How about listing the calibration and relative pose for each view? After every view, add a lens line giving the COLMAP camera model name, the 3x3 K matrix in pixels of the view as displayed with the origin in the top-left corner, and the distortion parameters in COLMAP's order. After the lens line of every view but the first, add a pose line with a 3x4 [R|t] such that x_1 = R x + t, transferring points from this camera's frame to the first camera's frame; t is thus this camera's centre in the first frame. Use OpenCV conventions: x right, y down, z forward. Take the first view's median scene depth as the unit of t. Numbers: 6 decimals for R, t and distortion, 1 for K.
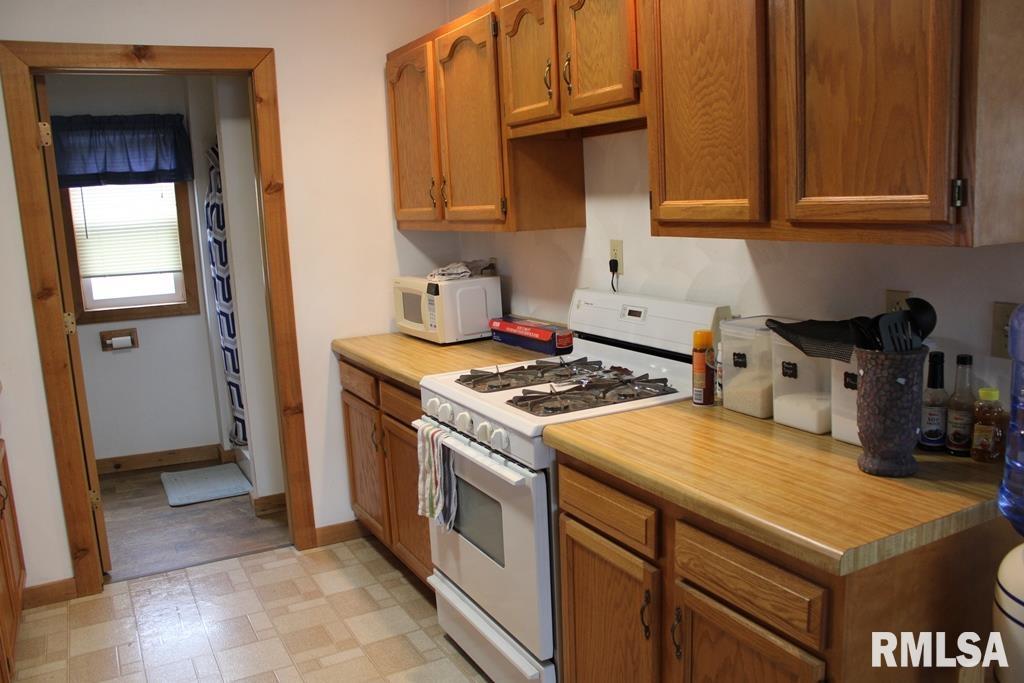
lens RADIAL K [[851.5, 0, 524.9], [0, 851.5, 349.5], [0, 0, 1]] dist [-0.166039, 0.153863]
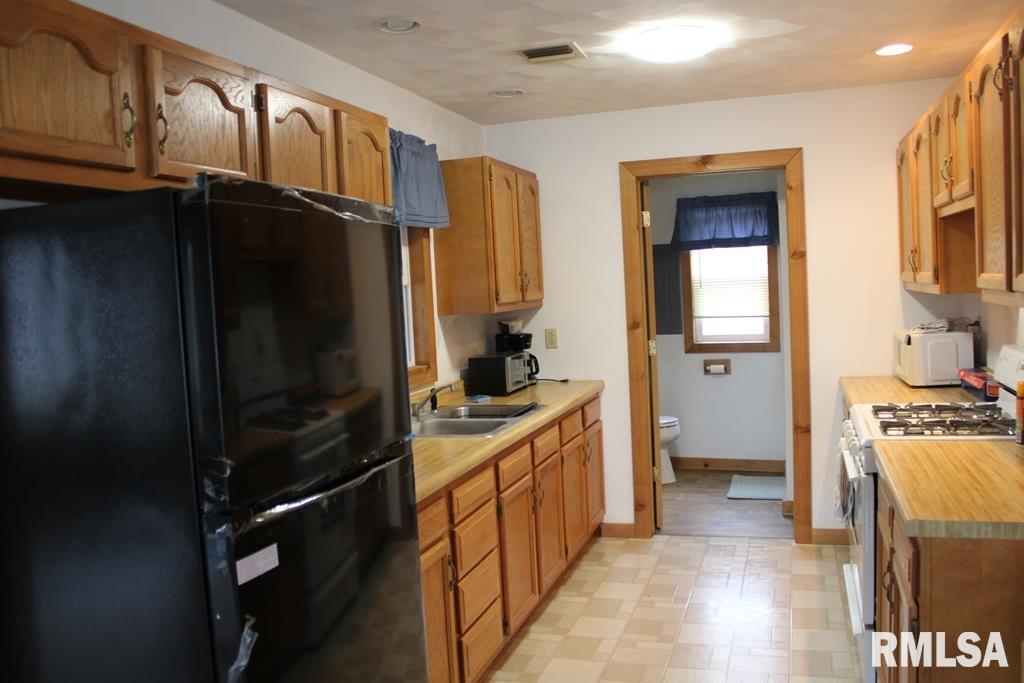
lens RADIAL K [[851.5, 0, 524.9], [0, 851.5, 349.5], [0, 0, 1]] dist [-0.166039, 0.153863]
pose [[0.694329, 0.062629, -0.716927, 0.314785], [-0.103310, 0.994562, -0.013171, 0.011804], [0.712203, 0.083211, 0.697024, -0.173717]]
